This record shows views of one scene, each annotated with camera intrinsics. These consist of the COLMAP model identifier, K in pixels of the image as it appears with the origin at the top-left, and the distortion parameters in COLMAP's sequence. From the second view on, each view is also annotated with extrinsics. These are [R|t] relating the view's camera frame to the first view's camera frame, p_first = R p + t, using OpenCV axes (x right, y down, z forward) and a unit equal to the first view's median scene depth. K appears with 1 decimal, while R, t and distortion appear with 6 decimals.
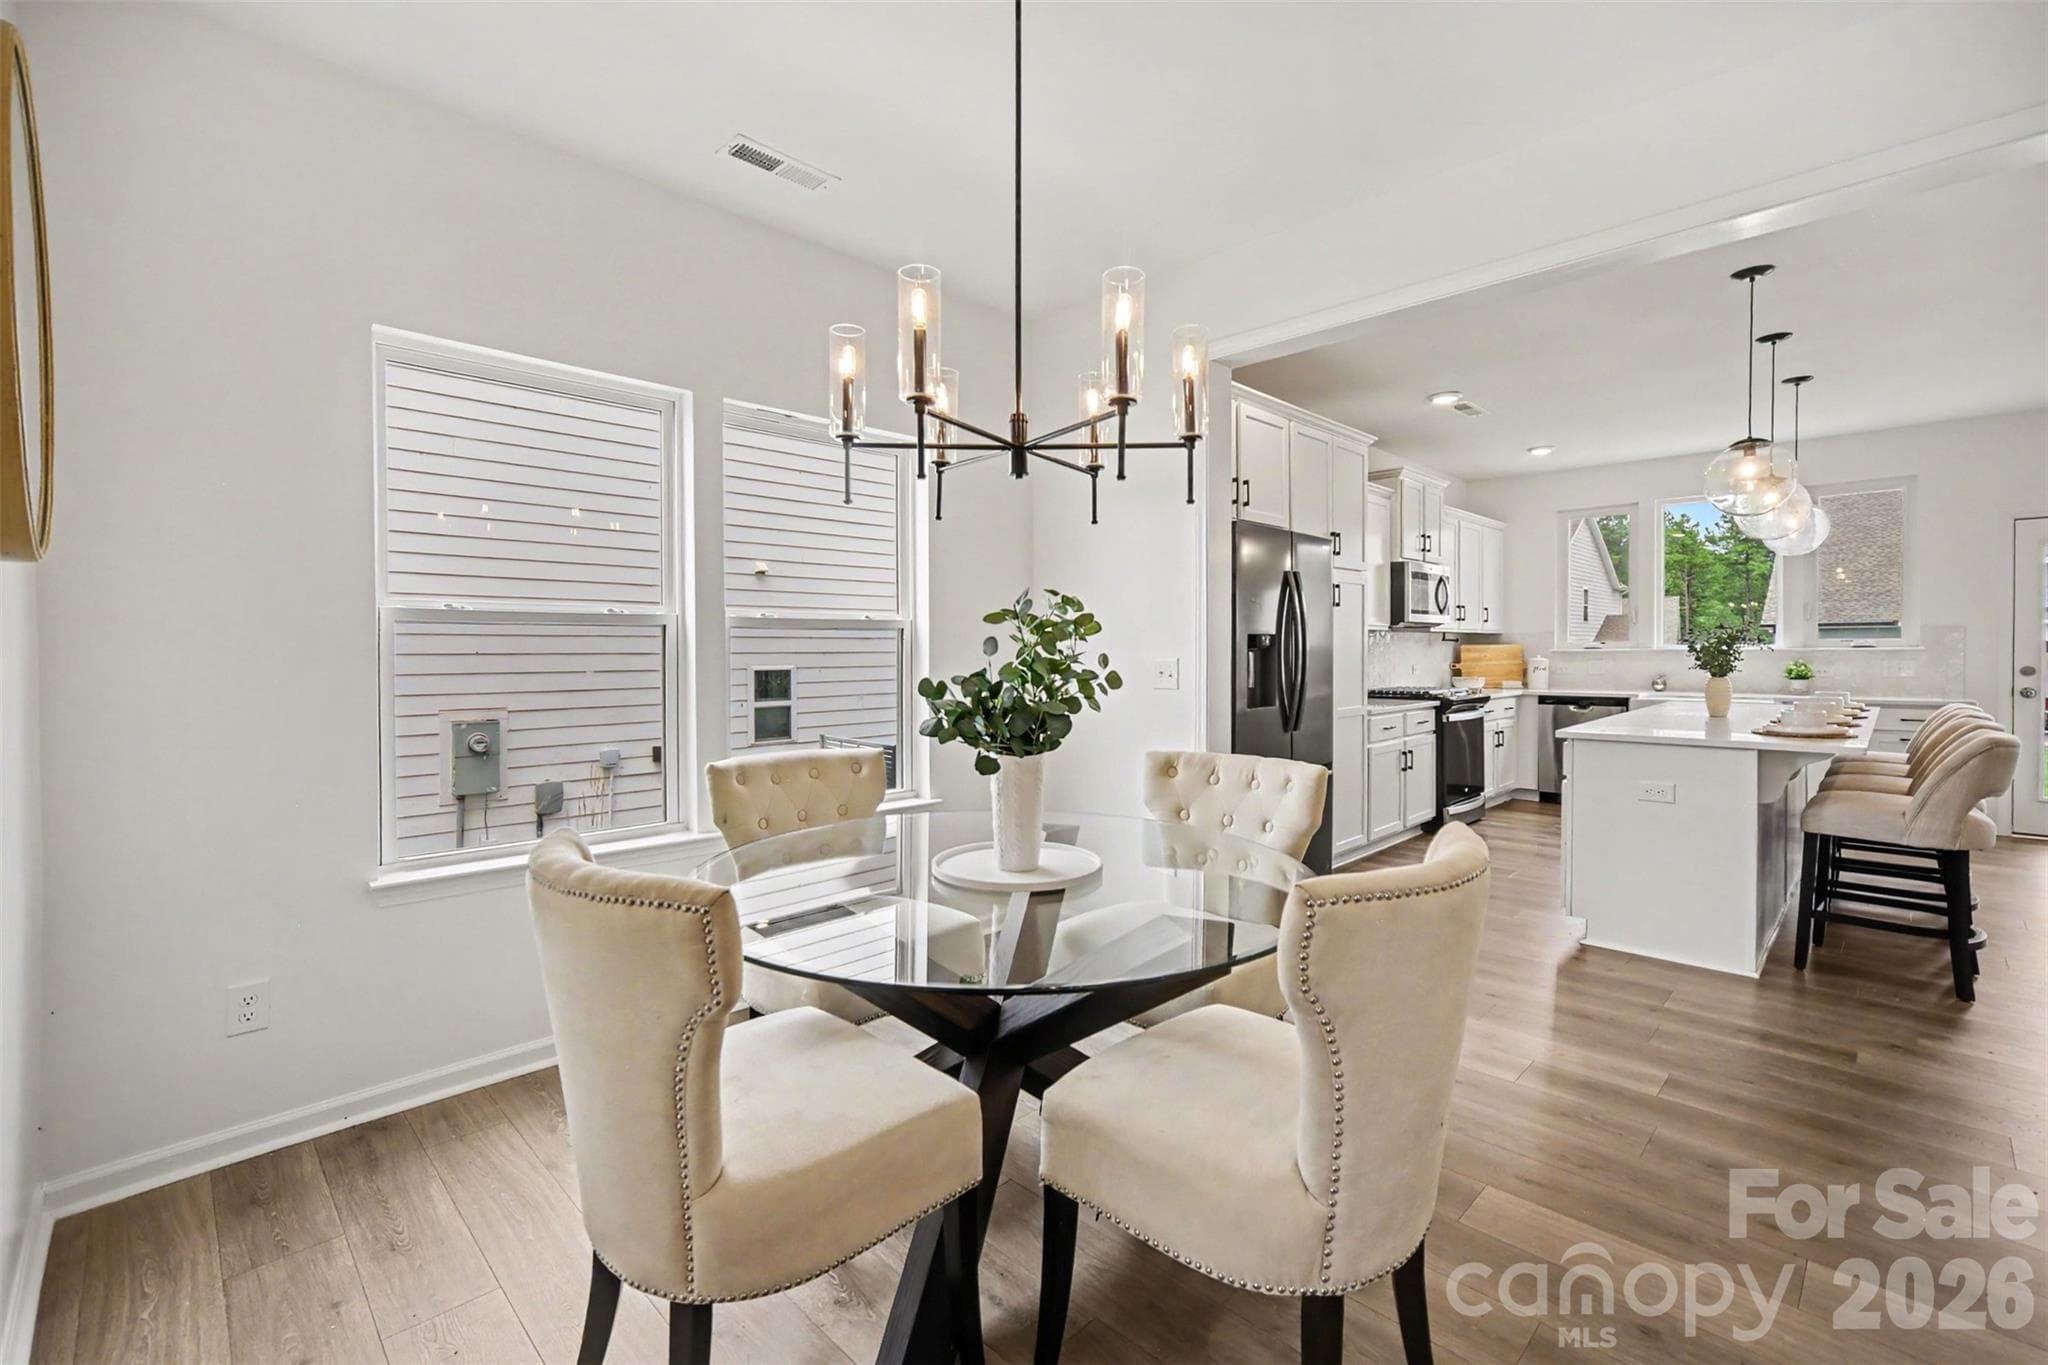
lens RADIAL K [[896.3, 0, 1024.0], [0, 896.3, 682.5], [0, 0, 1]] dist [0.003040, 0.000777]
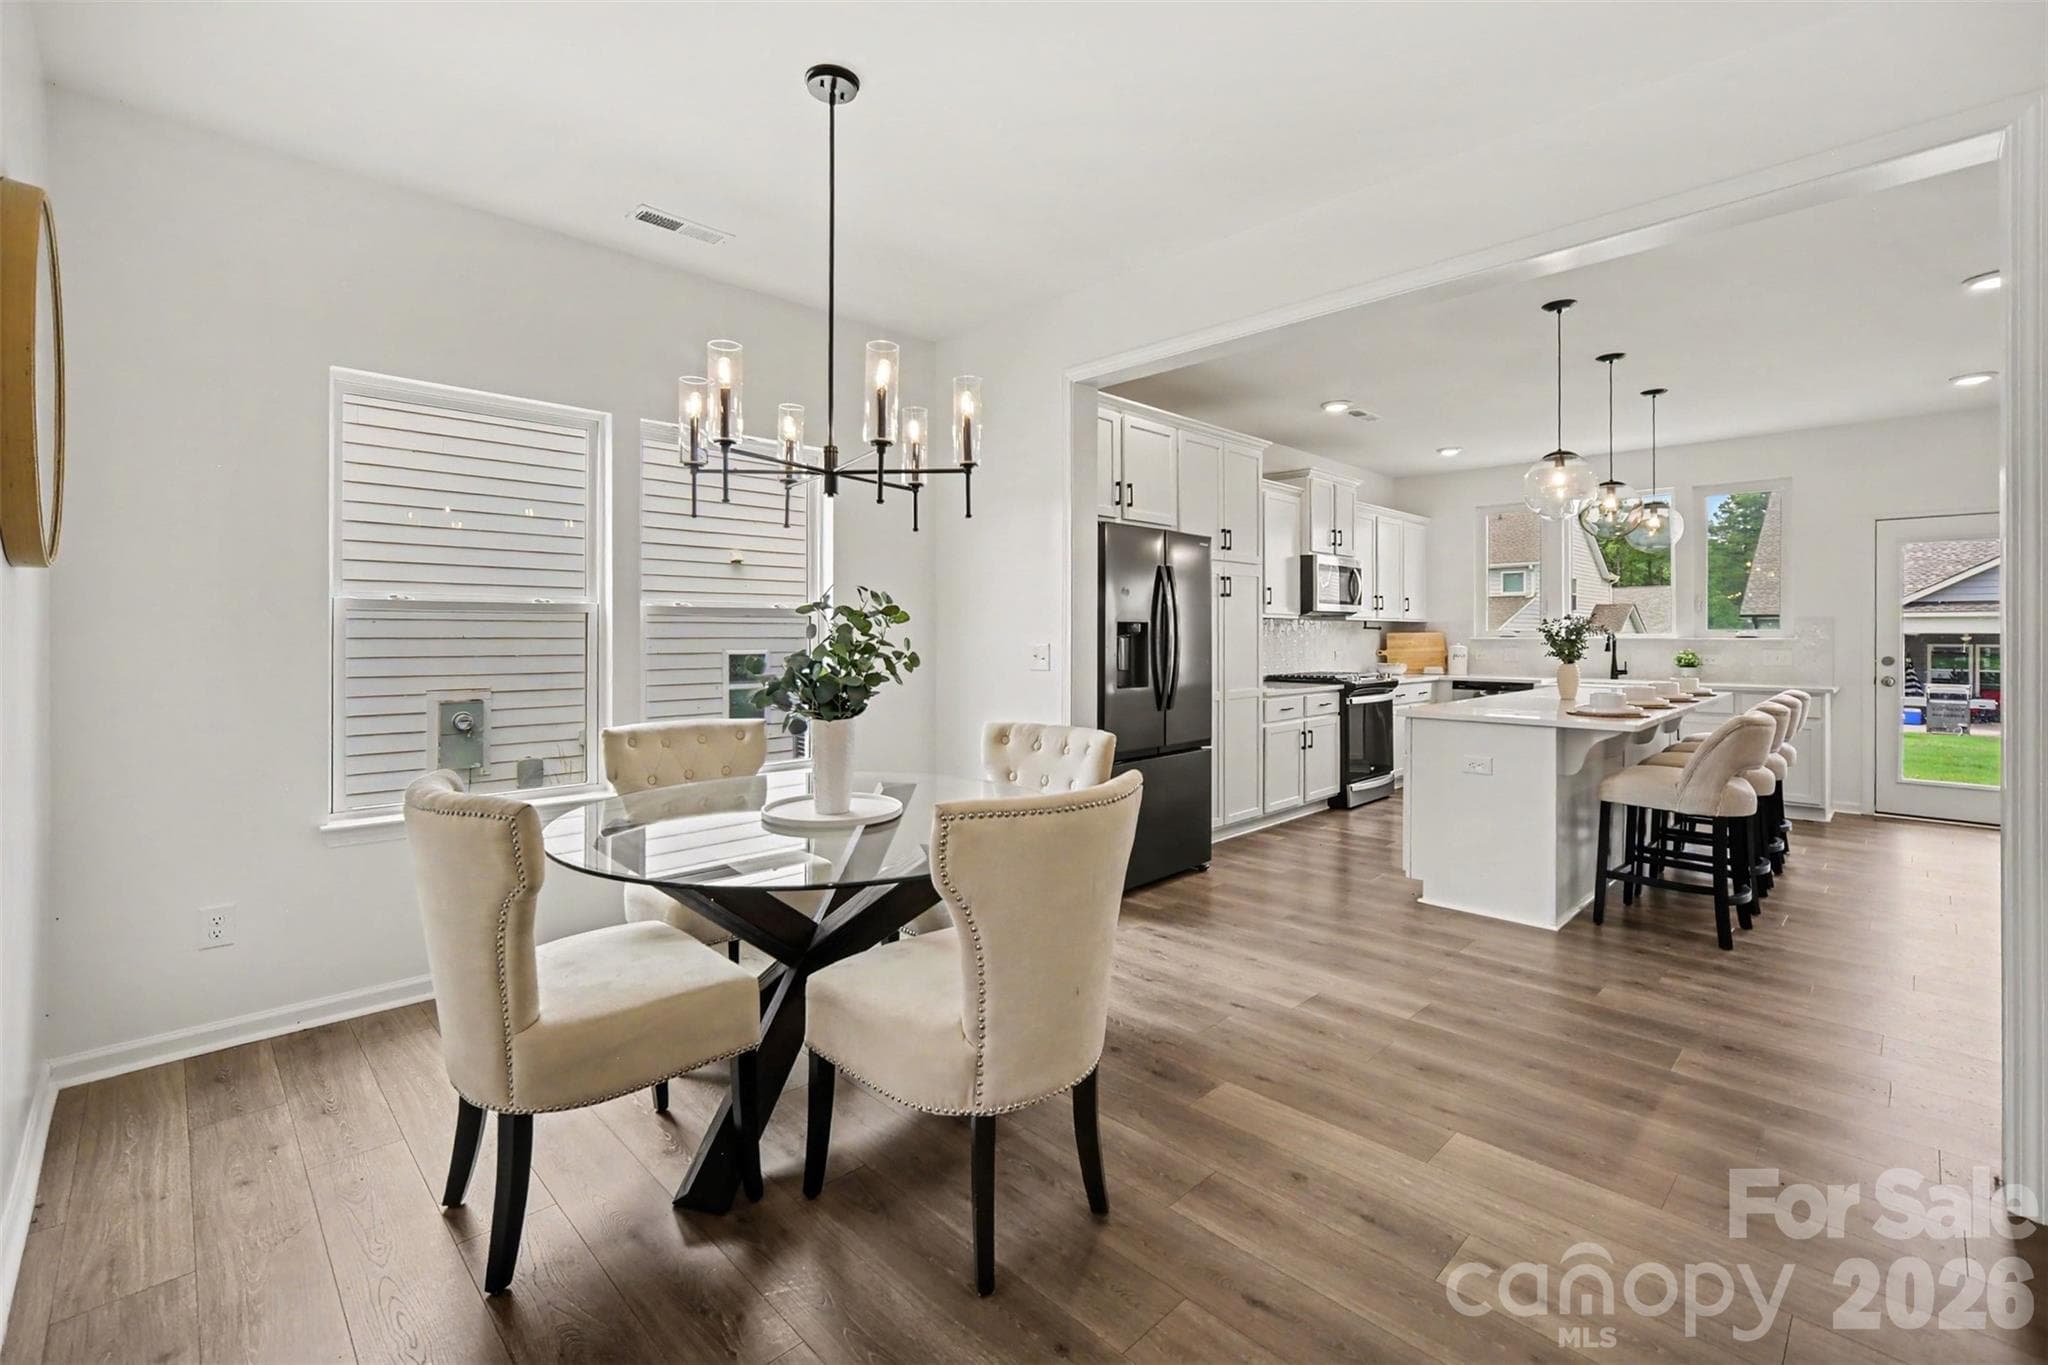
lens RADIAL K [[902.9, 0, 1022.8], [0, 902.9, 653.6], [0, 0, 1]] dist [-0.001769, -0.000236]
pose [[0.999889, 0.005041, -0.013987, 0.194105], [-0.005279, 0.999842, -0.016992, 0.006520], [0.013899, 0.017064, 0.999758, -0.170088]]
